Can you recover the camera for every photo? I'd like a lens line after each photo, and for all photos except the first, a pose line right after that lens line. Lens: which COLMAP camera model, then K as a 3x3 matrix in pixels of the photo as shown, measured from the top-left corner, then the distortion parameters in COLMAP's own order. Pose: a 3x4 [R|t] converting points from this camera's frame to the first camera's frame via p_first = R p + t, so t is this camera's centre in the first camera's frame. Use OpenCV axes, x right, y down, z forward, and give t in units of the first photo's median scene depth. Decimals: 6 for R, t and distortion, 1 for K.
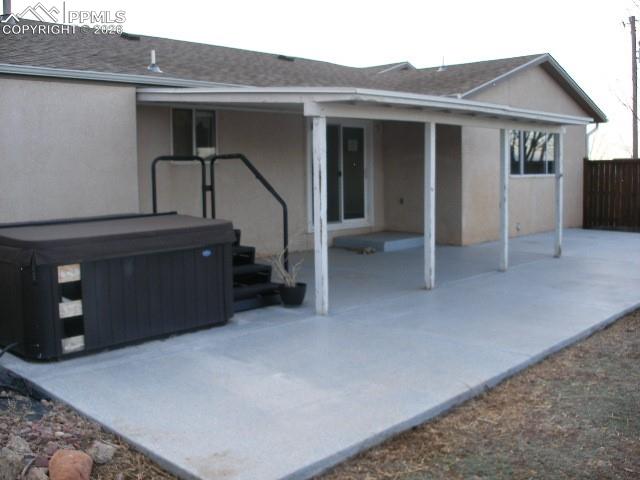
lens RADIAL K [[672.0, 0, 320.0], [0, 672.0, 240.0], [0, 0, 1]] dist [-0.184452, 0.113005]
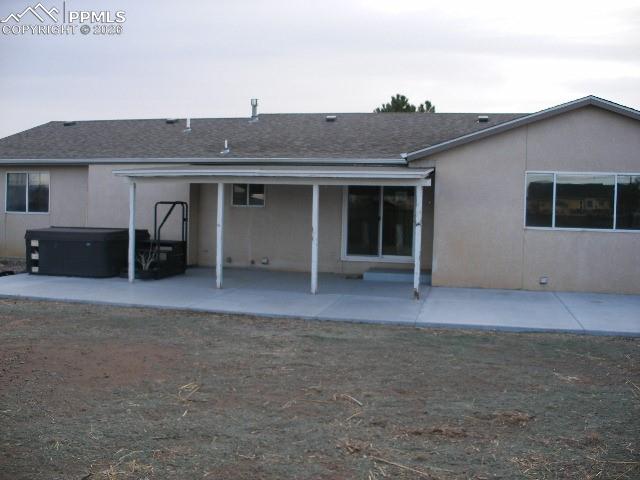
lens RADIAL K [[672.0, 0, 320.0], [0, 672.0, 240.0], [0, 0, 1]] dist [-0.184452, 0.113005]
pose [[0.519040, 0.064970, -0.852277, 1.535193], [-0.121109, 0.992637, 0.001913, -0.067647], [0.846126, 0.102225, 0.523087, 0.343843]]
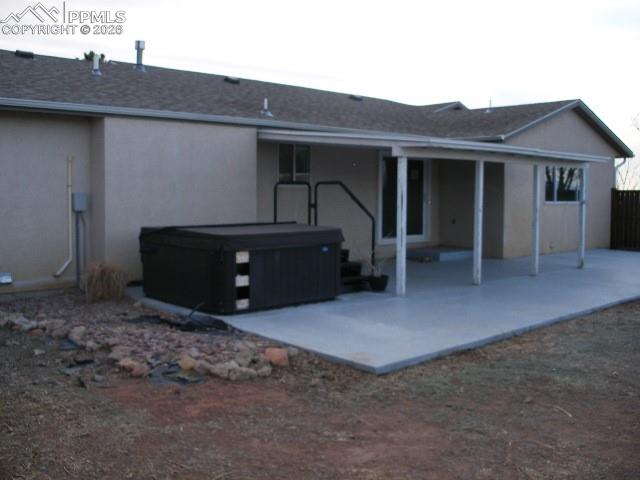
lens RADIAL K [[672.0, 0, 320.0], [0, 672.0, 240.0], [0, 0, 1]] dist [-0.184452, 0.113005]
pose [[0.997593, 0.024382, -0.064919, -0.060713], [-0.026644, 0.999060, -0.034207, 0.035196], [0.064024, 0.035855, 0.997304, -0.326005]]
